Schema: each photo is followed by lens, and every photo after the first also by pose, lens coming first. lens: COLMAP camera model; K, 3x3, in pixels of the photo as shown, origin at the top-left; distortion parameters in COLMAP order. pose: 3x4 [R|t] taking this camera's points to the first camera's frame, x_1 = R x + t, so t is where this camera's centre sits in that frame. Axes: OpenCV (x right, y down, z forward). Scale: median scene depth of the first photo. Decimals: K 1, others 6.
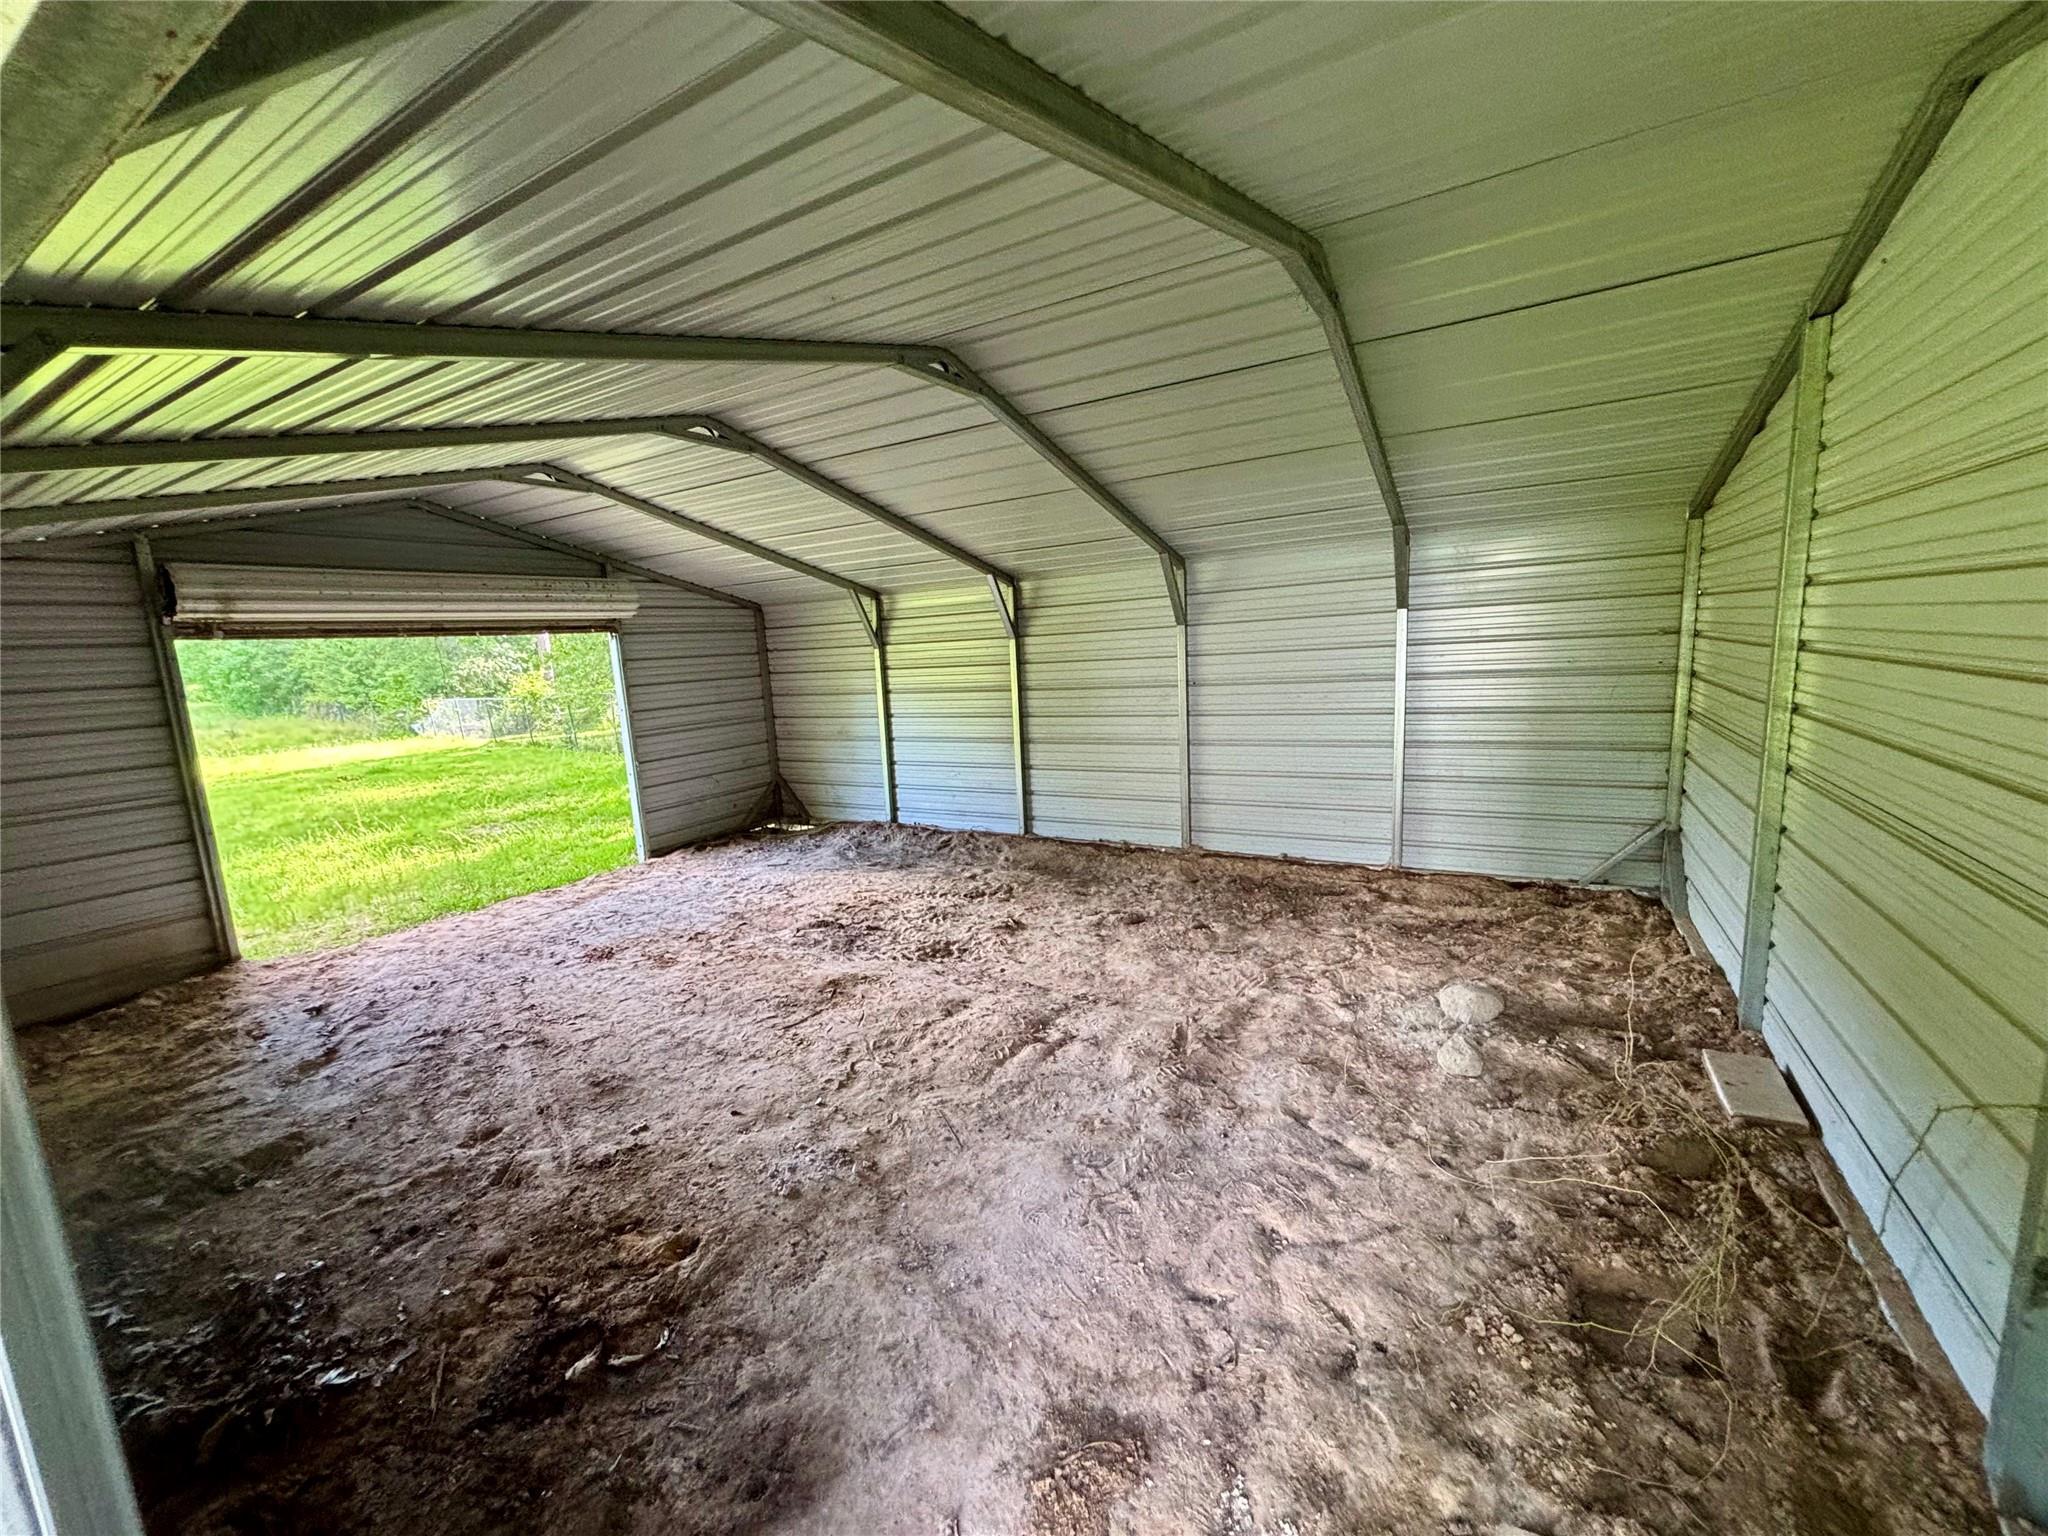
lens RADIAL K [[818.5, 0, 1028.4], [0, 818.5, 776.6], [0, 0, 1]] dist [0.002707, 0.000243]
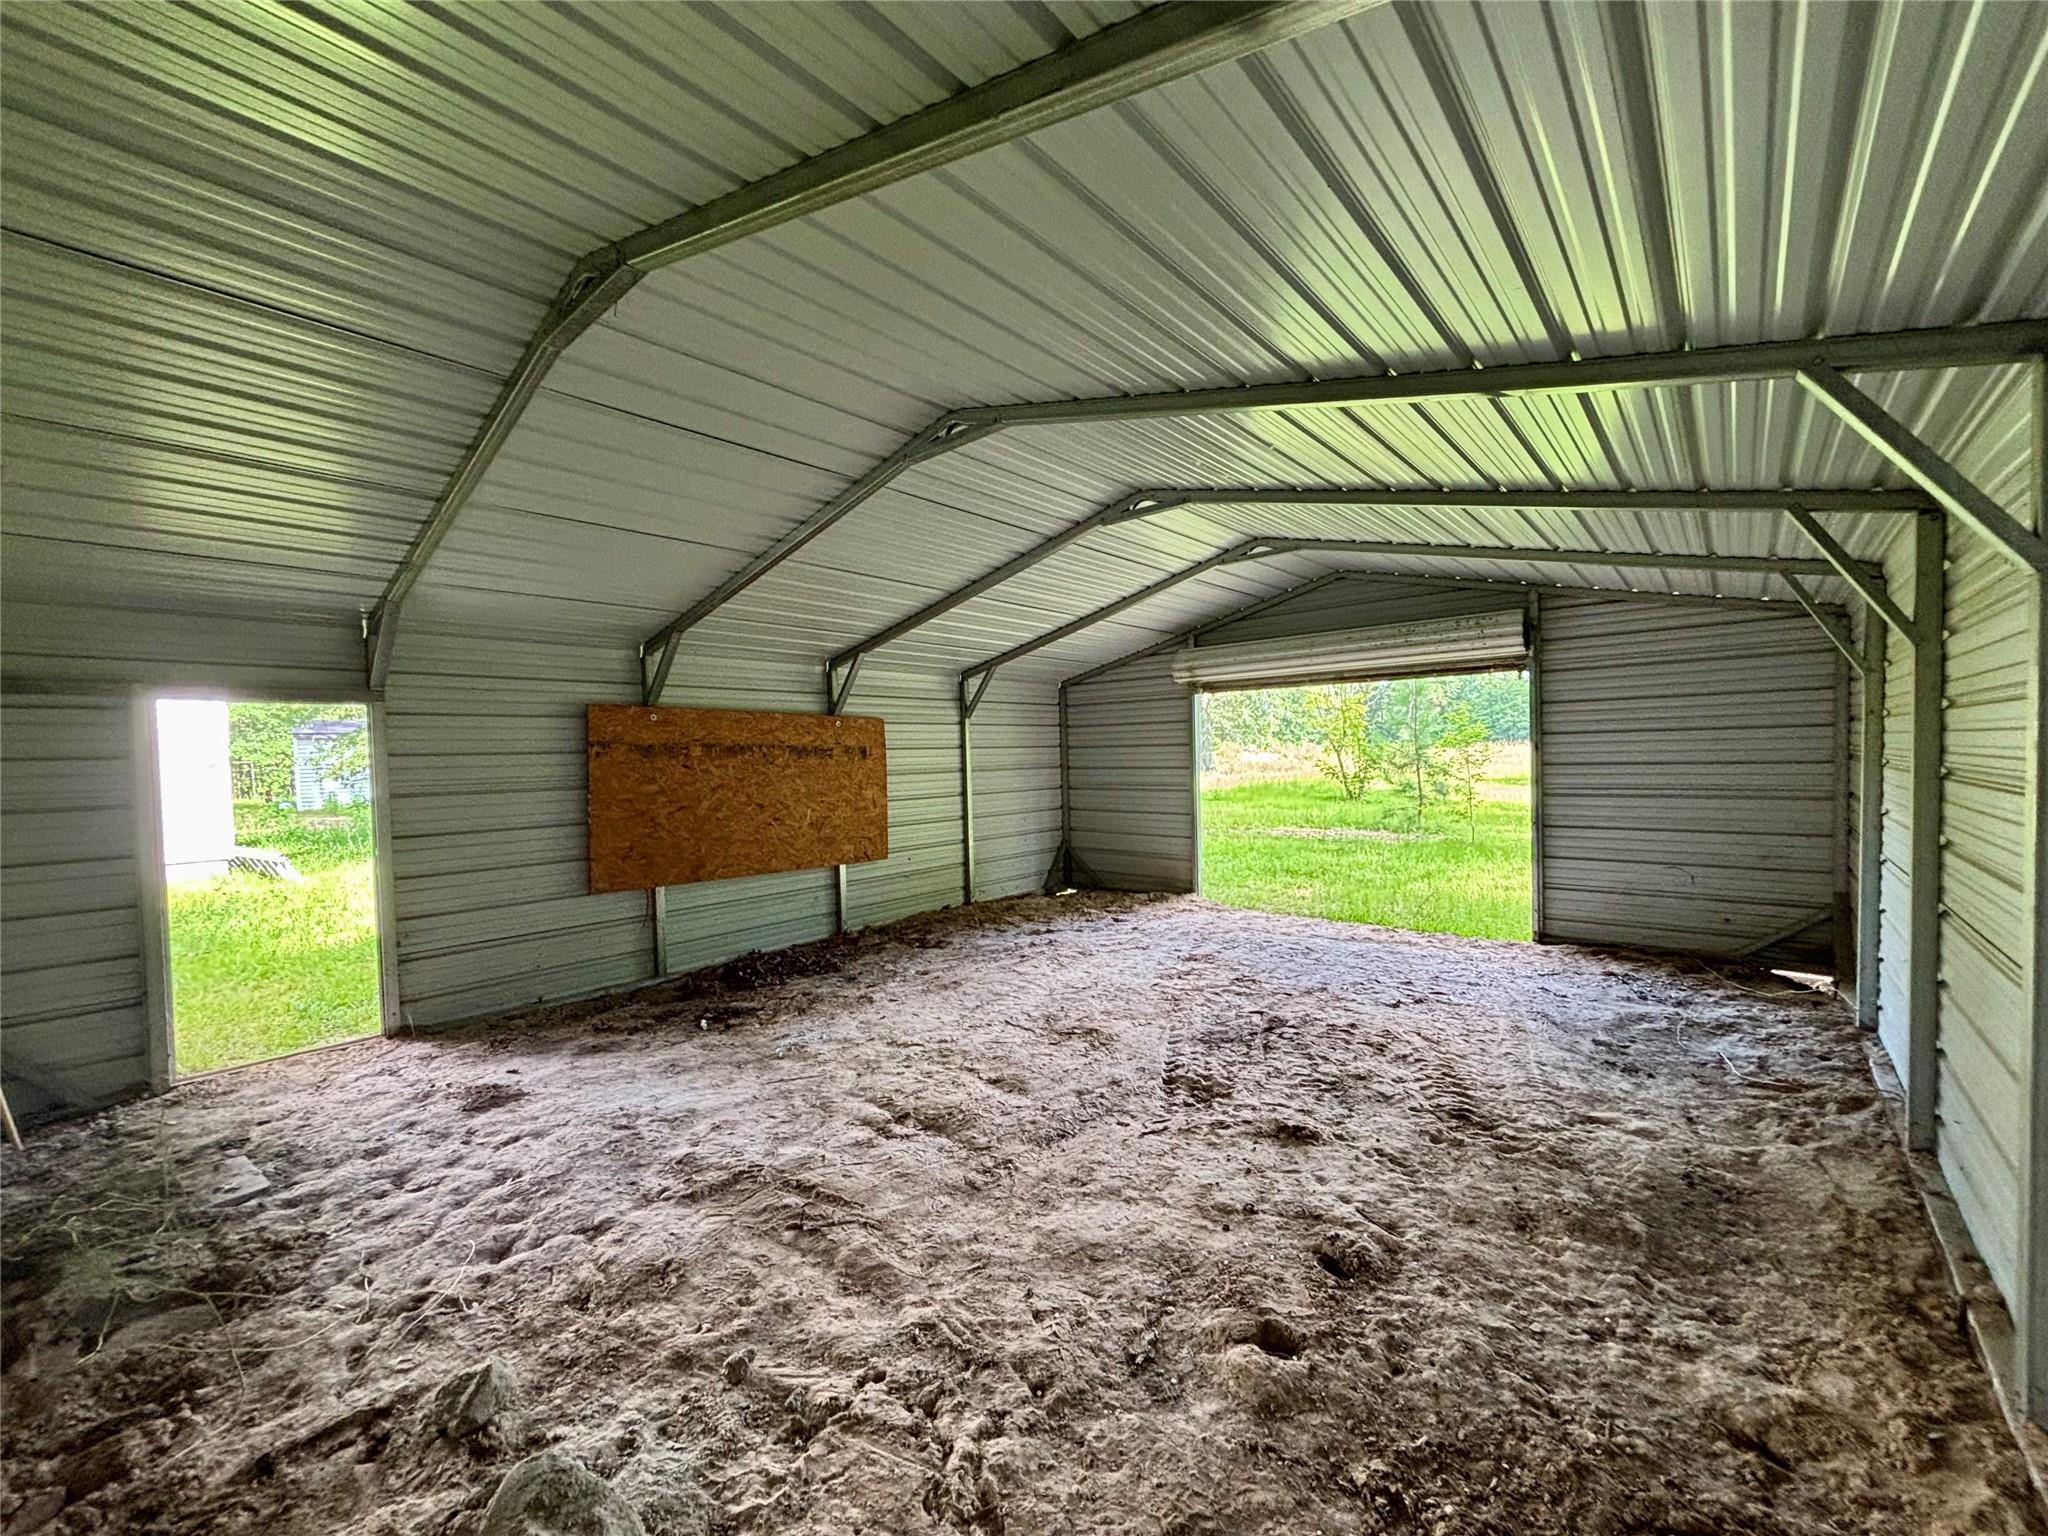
lens RADIAL K [[818.5, 0, 1024.2], [0, 818.5, 776.8], [0, 0, 1]] dist [0.002707, 0.000243]
pose [[-0.189866, 0.078705, -0.978650, 1.048071], [-0.118121, 0.987710, 0.102350, -0.209254], [0.974678, 0.135032, -0.178236, 1.510706]]
